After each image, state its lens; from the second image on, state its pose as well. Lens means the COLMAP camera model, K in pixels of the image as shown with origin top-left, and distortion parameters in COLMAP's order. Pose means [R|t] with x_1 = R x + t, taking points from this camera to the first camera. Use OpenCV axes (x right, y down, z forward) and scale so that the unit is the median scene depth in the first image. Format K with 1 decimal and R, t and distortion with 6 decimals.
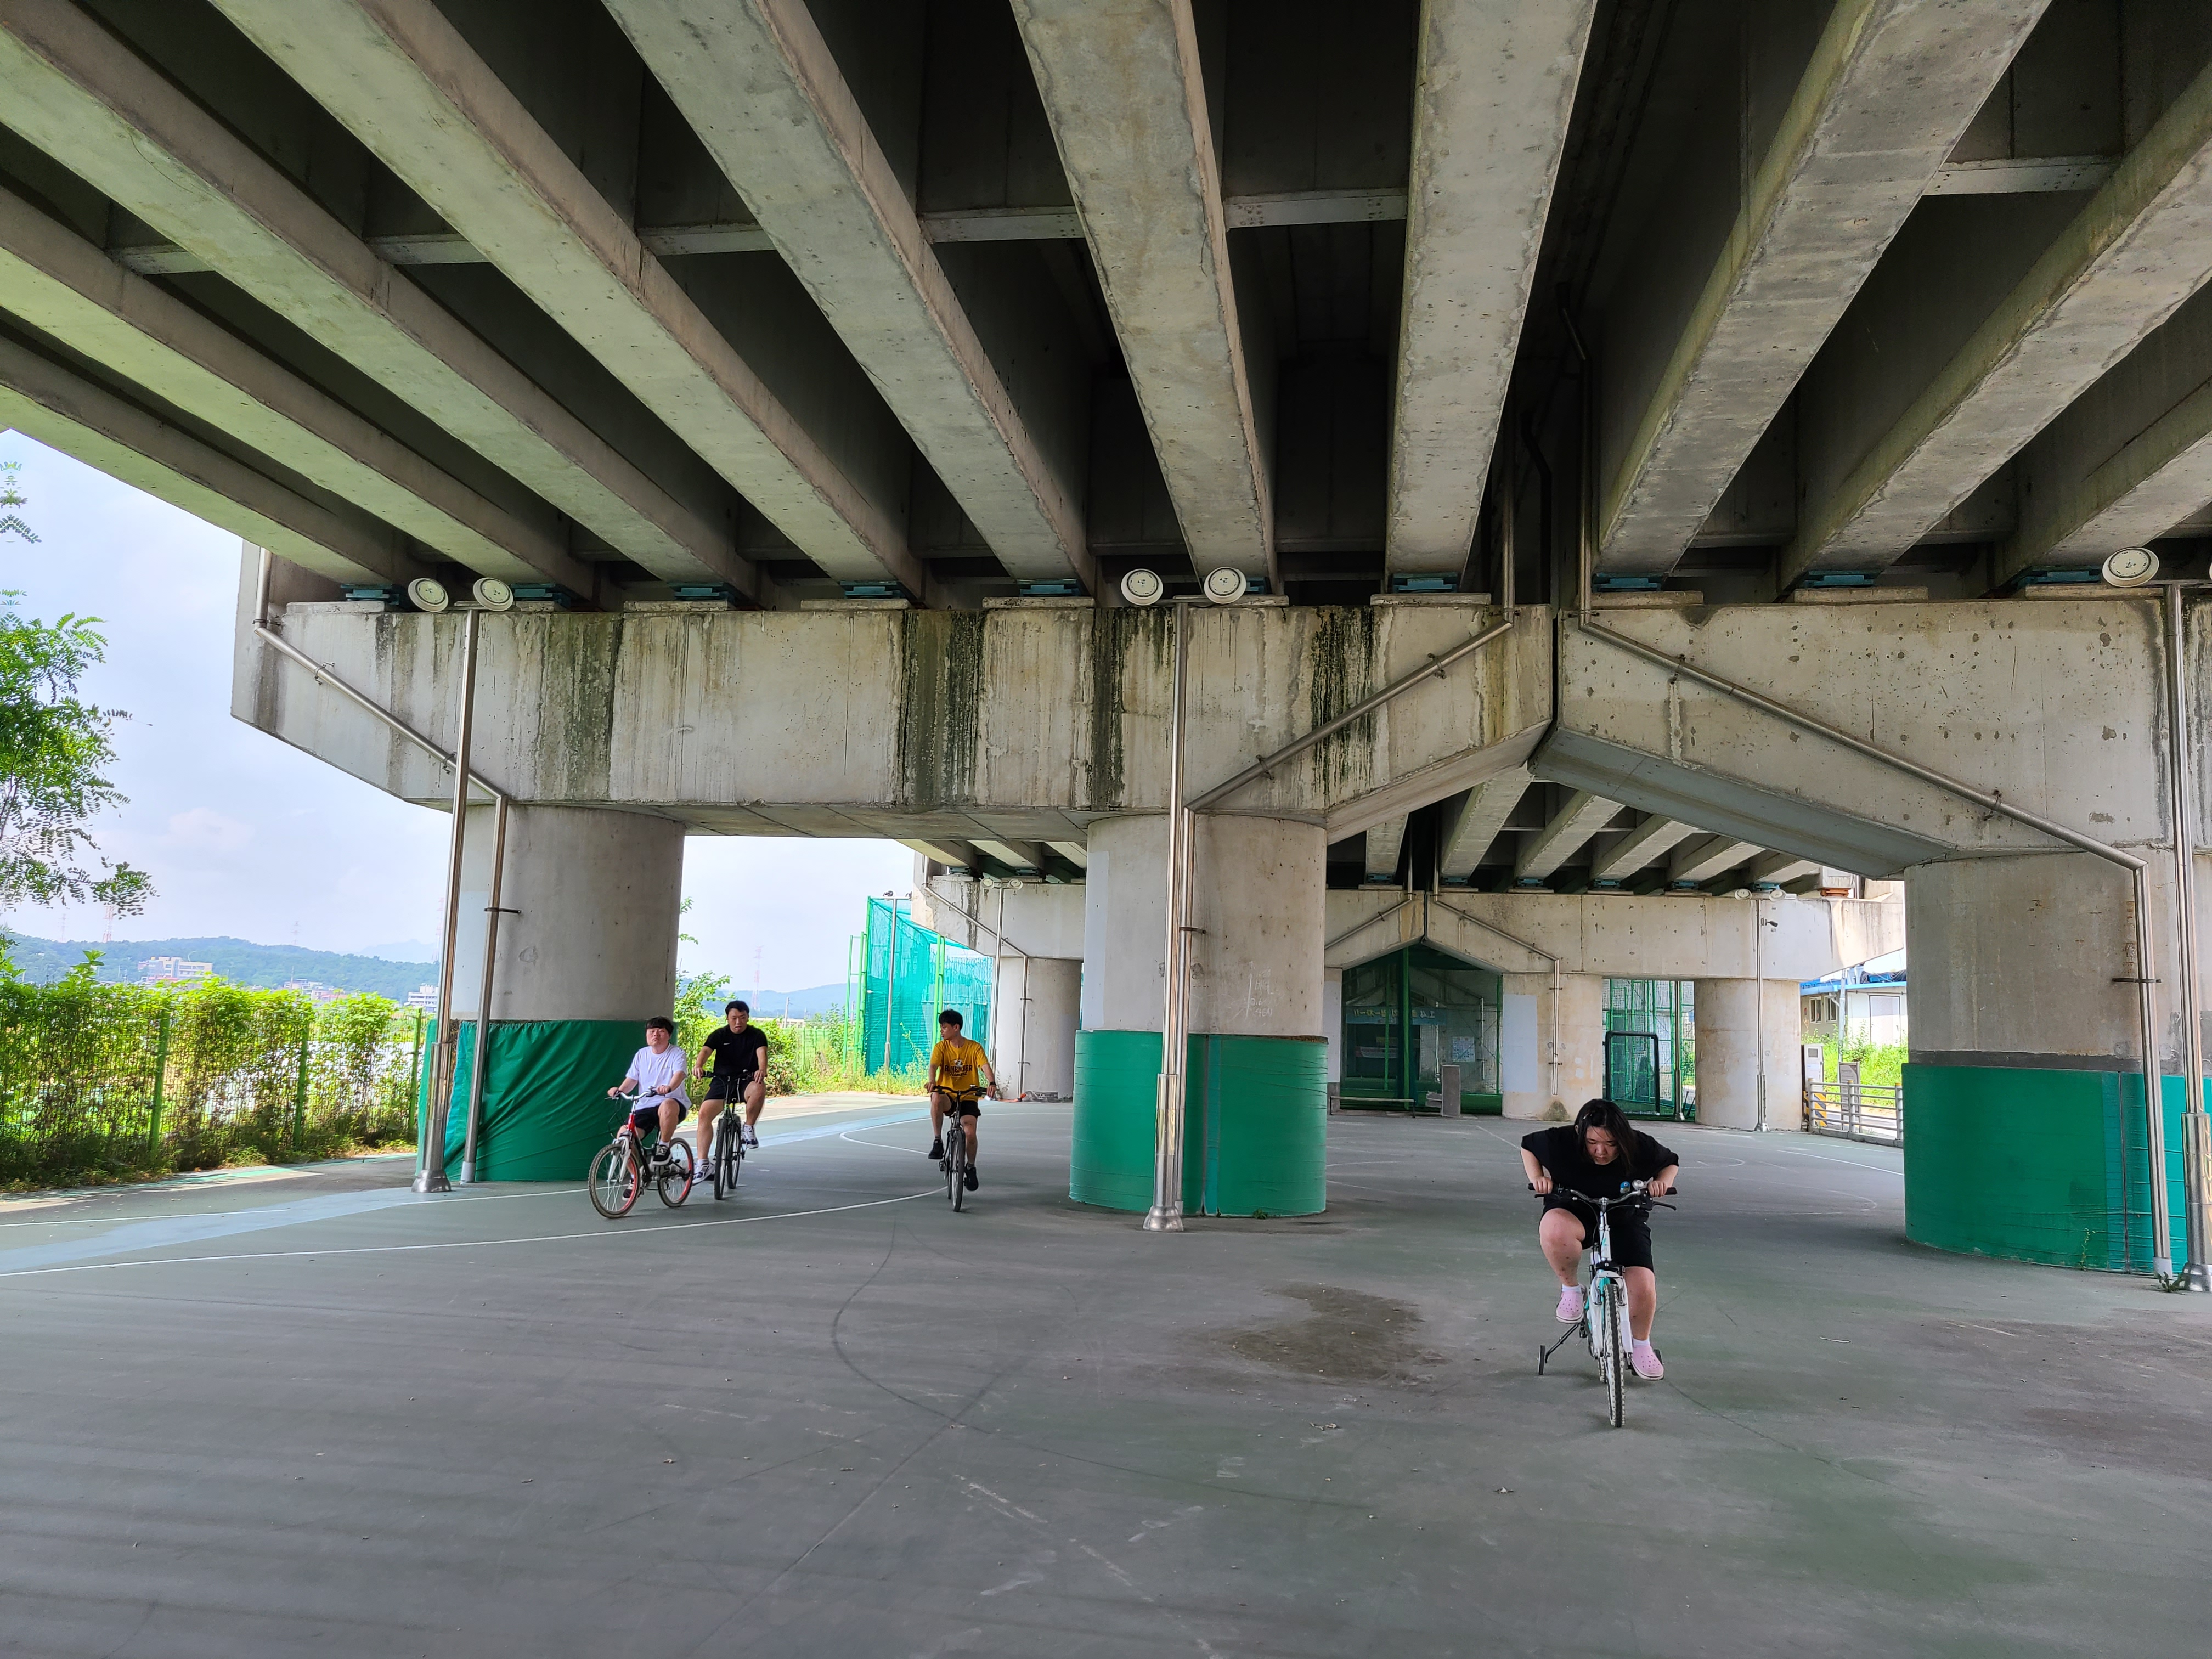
lens RADIAL K [[1663.1, 0, 1063.4], [0, 1663.1, 850.9], [0, 0, 1]] dist [0.045035, -0.010067]
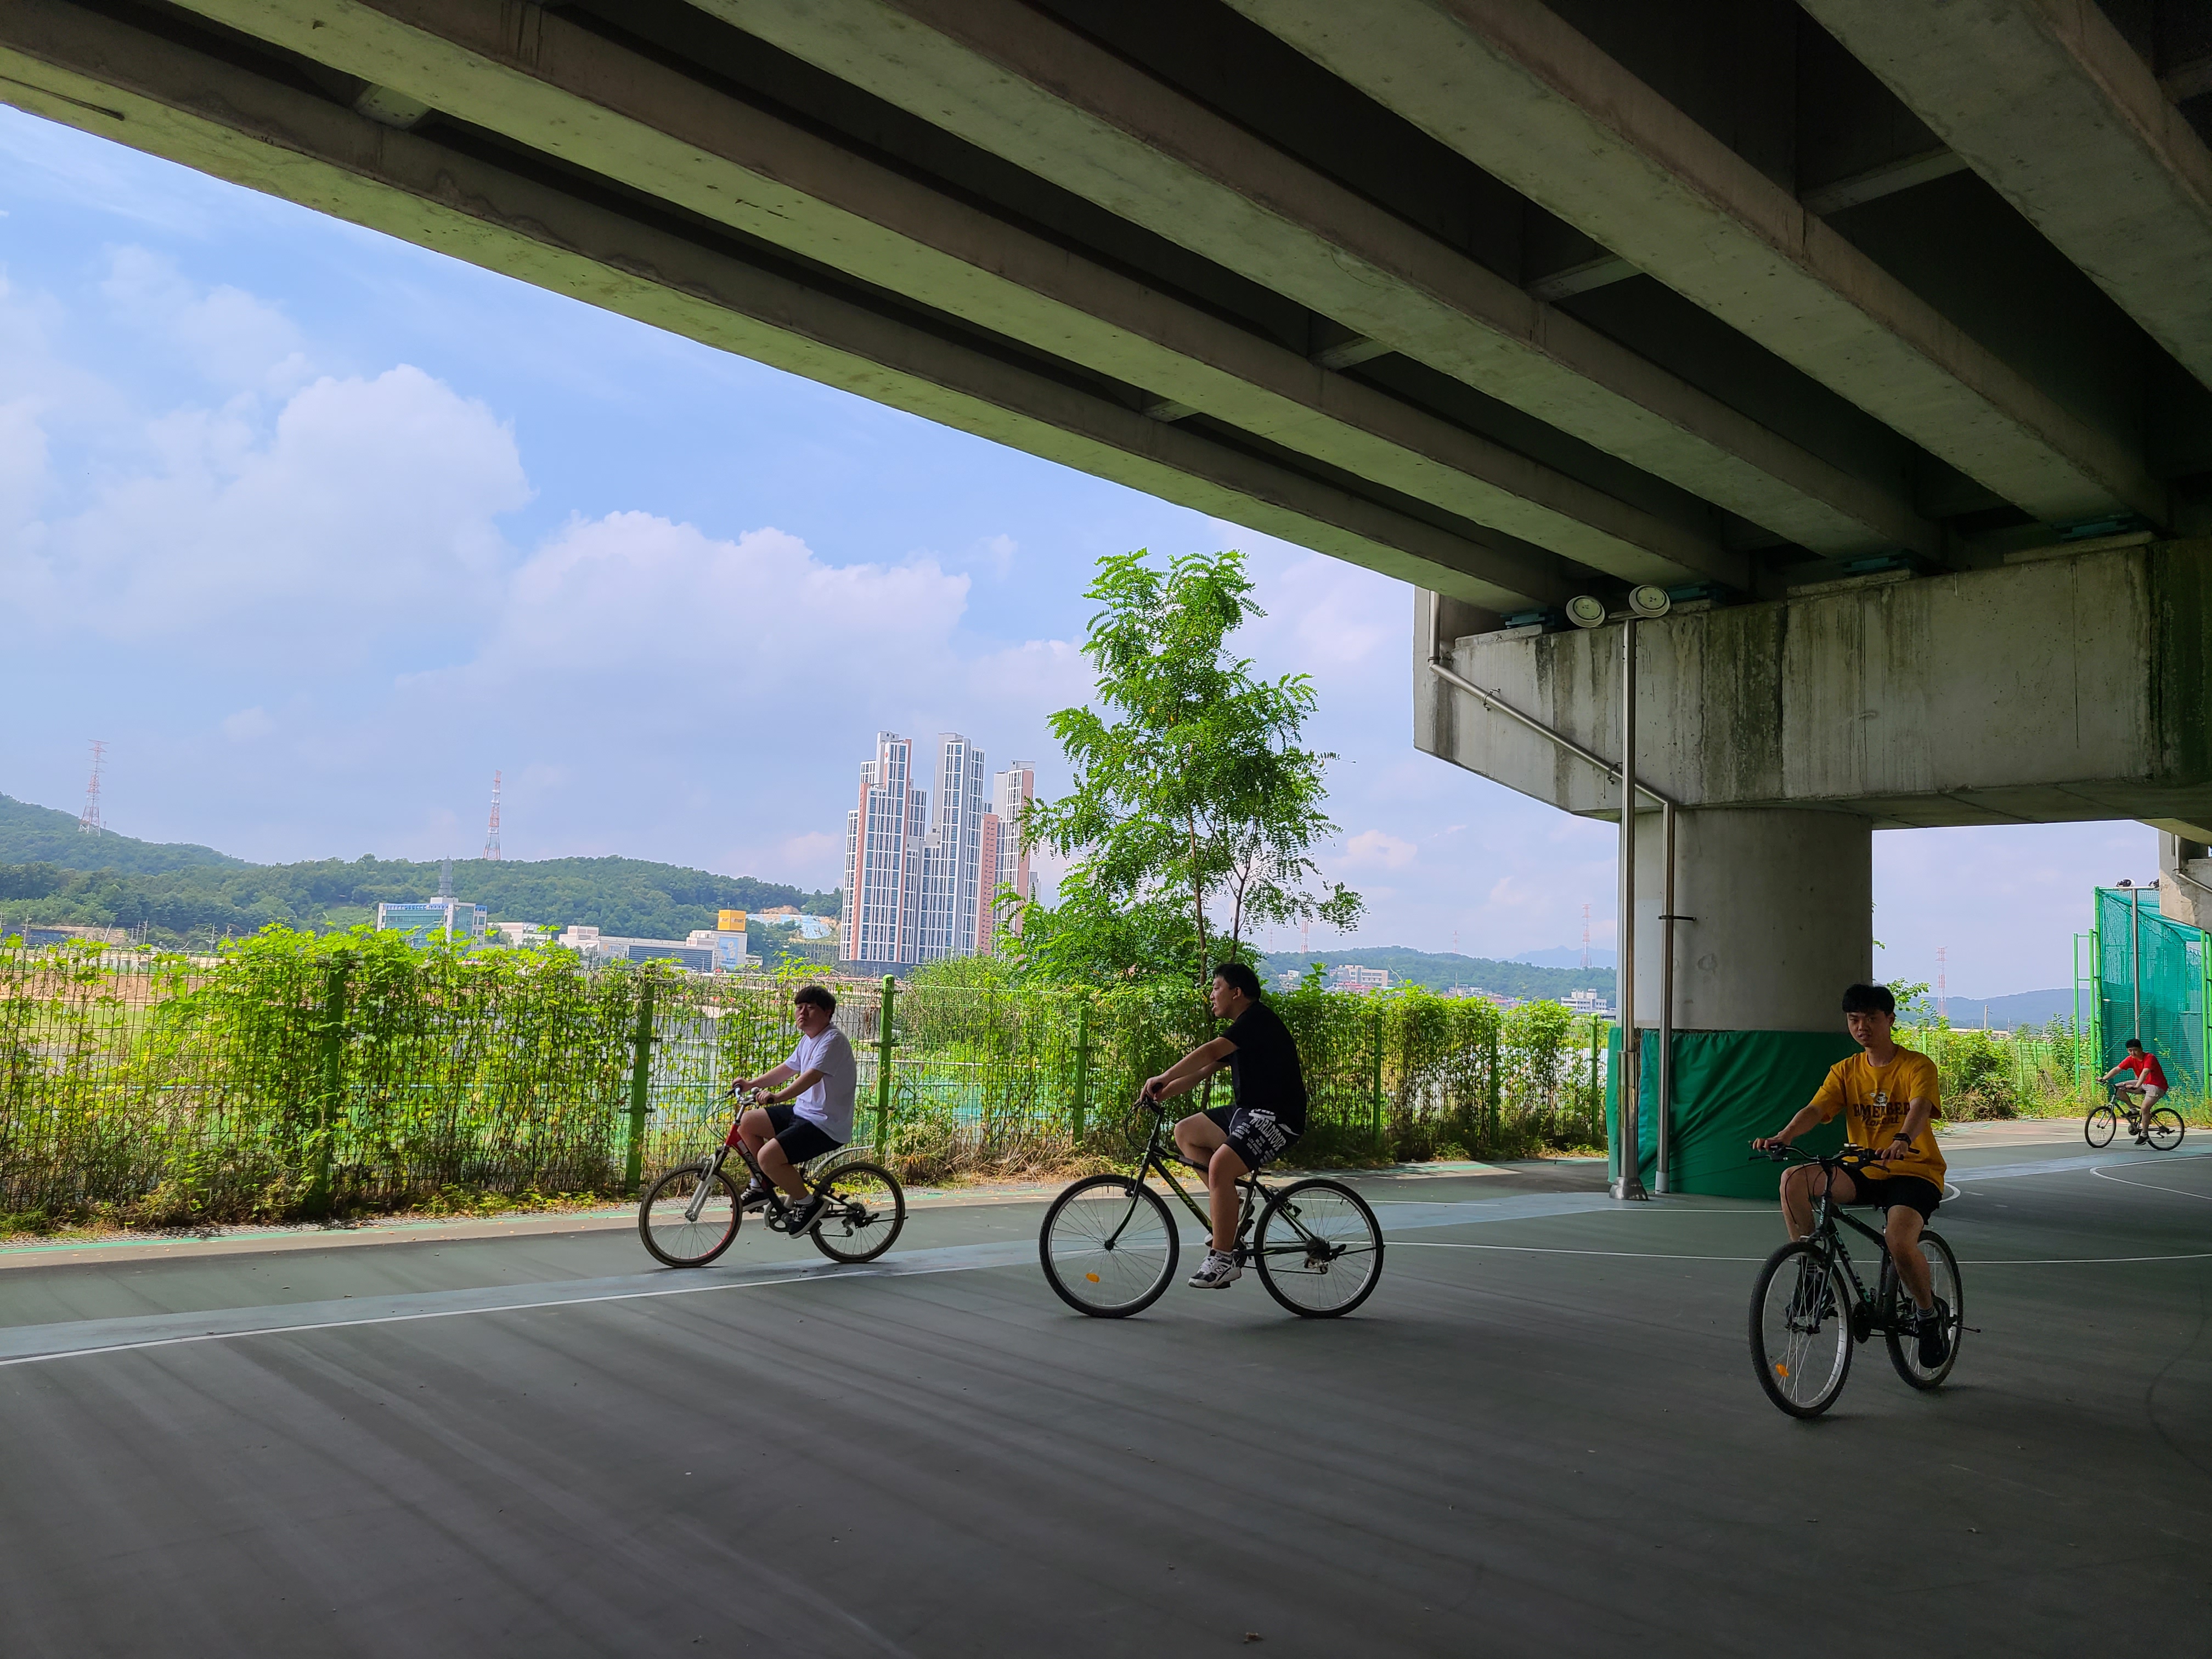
lens RADIAL K [[1663.4, 0, 1053.7], [0, 1663.4, 826.7], [0, 0, 1]] dist [0.052421, -0.029477]
pose [[0.786909, -0.063957, -0.613745, -0.015657], [0.053177, 0.997943, -0.035813, -0.002294], [0.614773, -0.004455, 0.788691, -0.006320]]
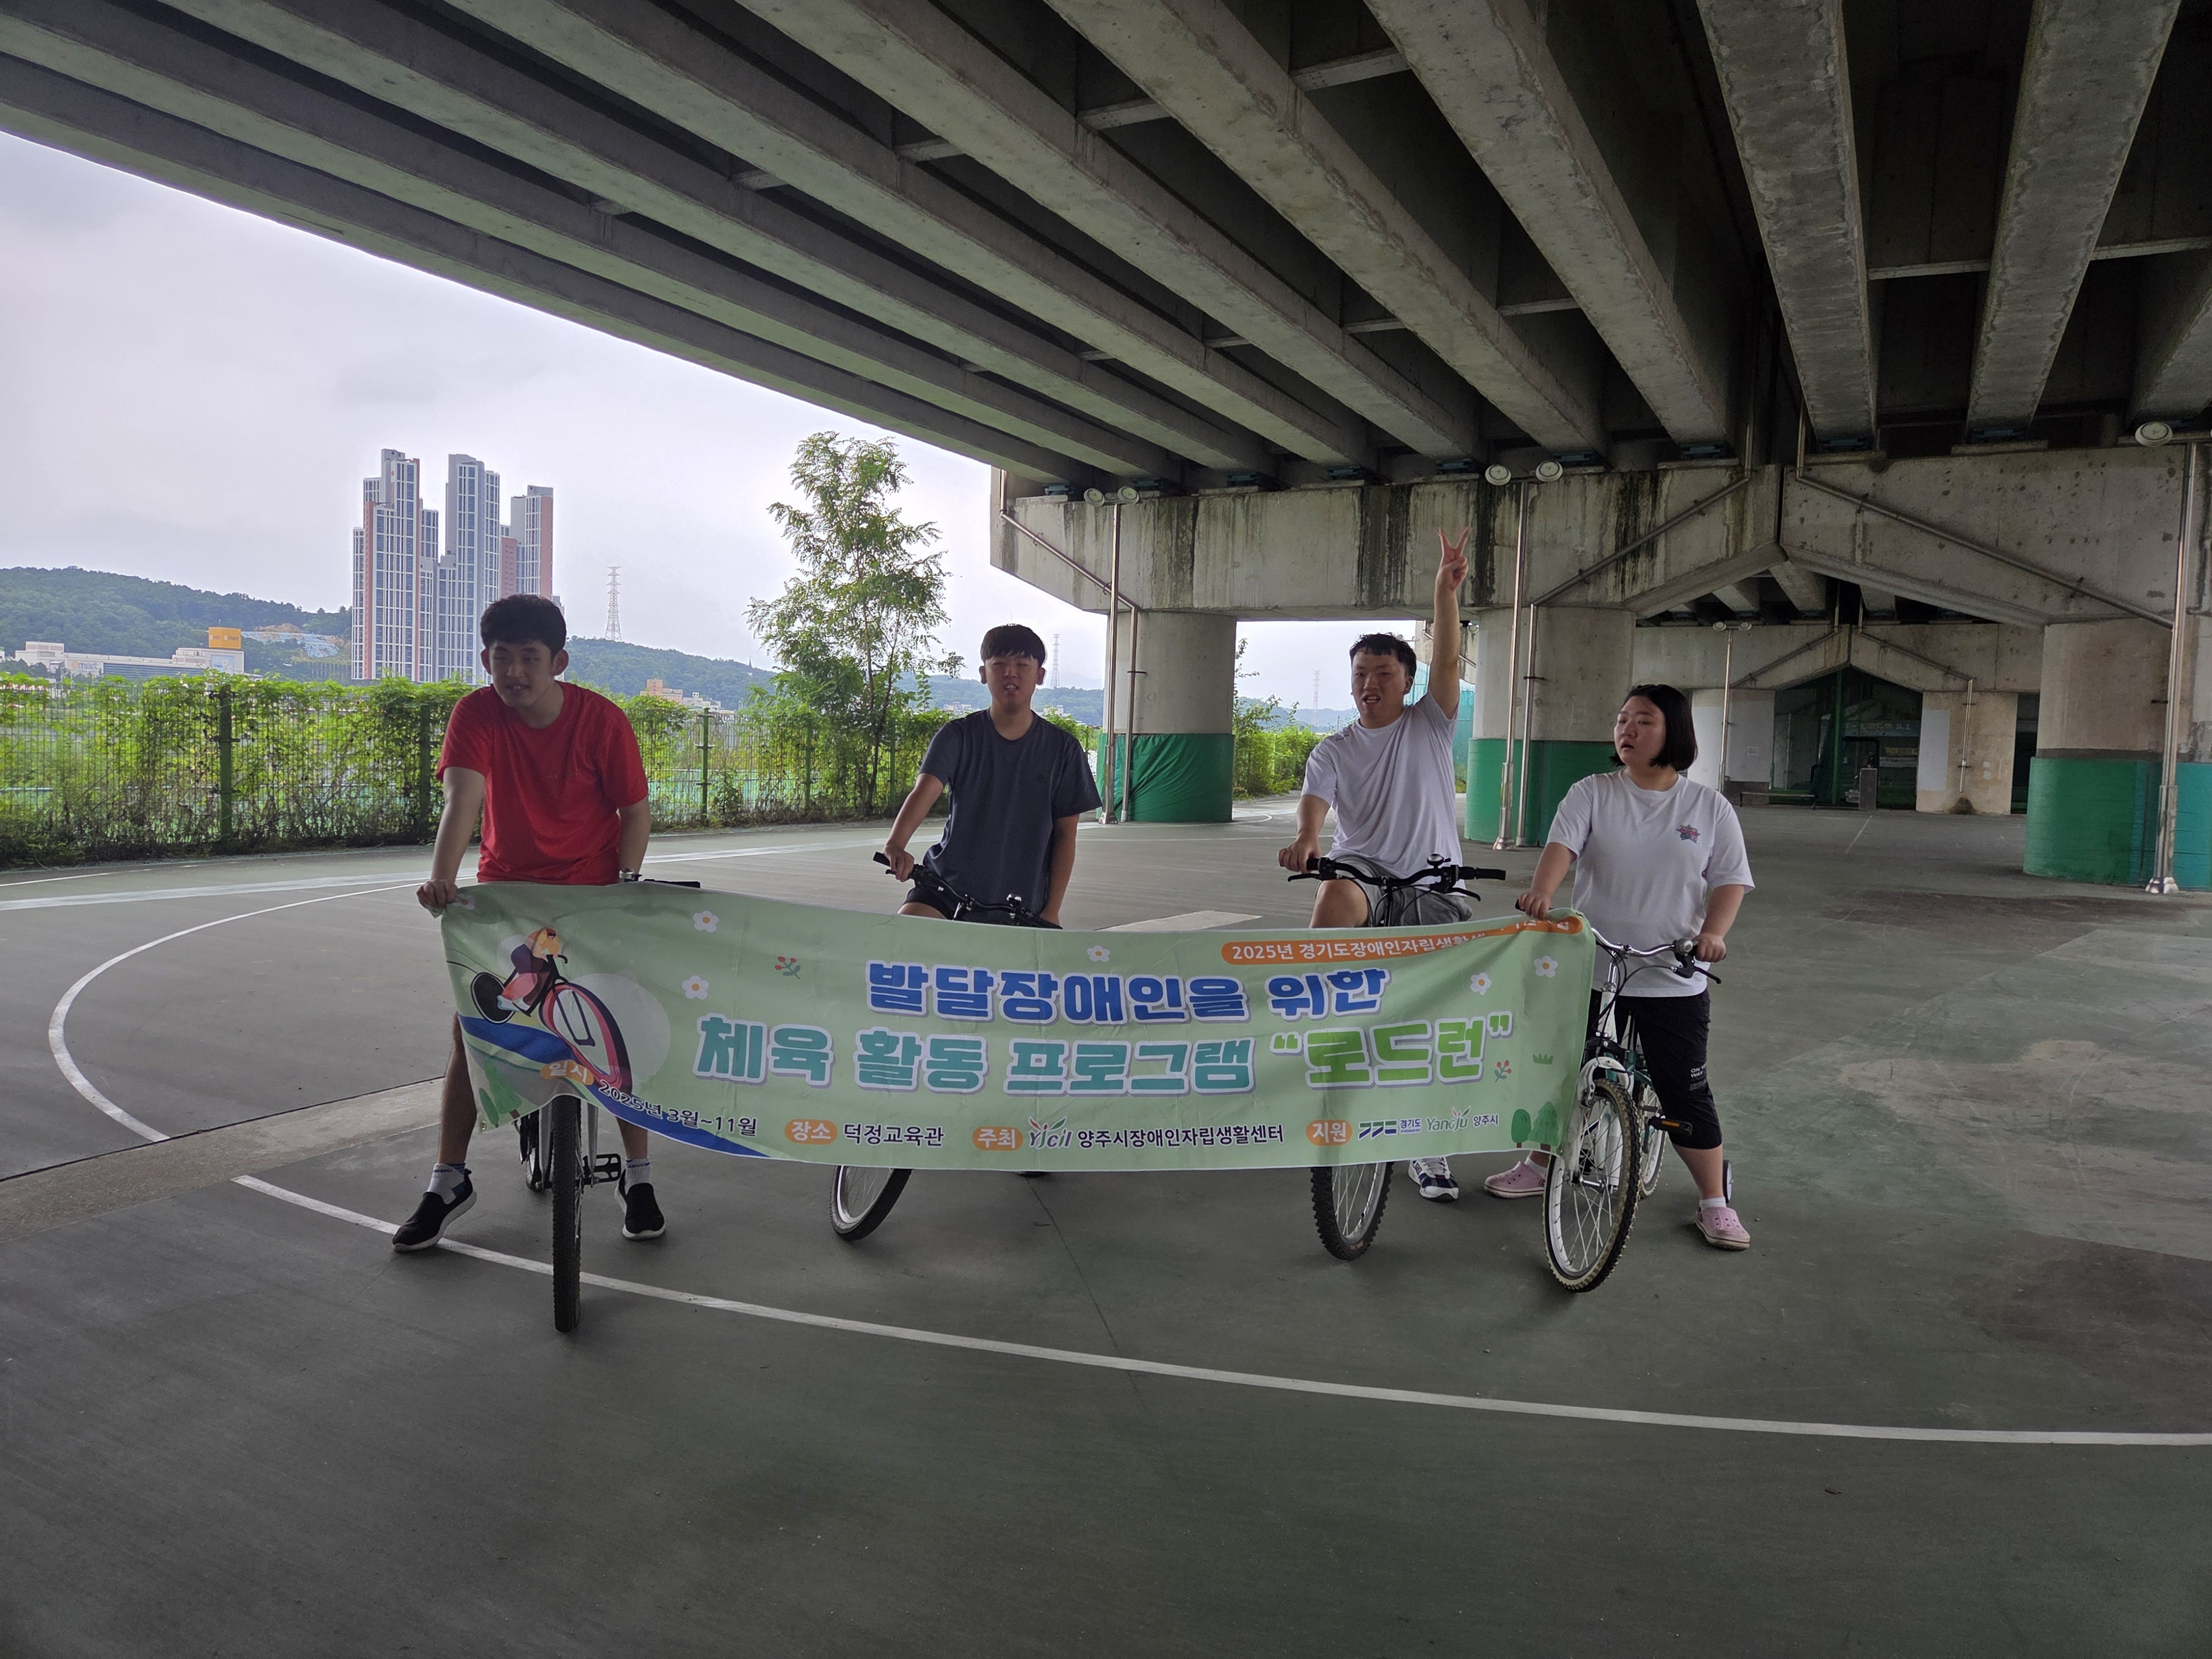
lens RADIAL K [[1469.3, 0, 1112.9], [0, 1469.3, 801.1], [0, 0, 1]] dist [0.085489, -0.075194]
pose [[0.949778, 0.011608, -0.312709, 0.135212], [0.034104, 0.989519, 0.140316, -0.050763], [0.311060, -0.143933, 0.939428, -0.515487]]
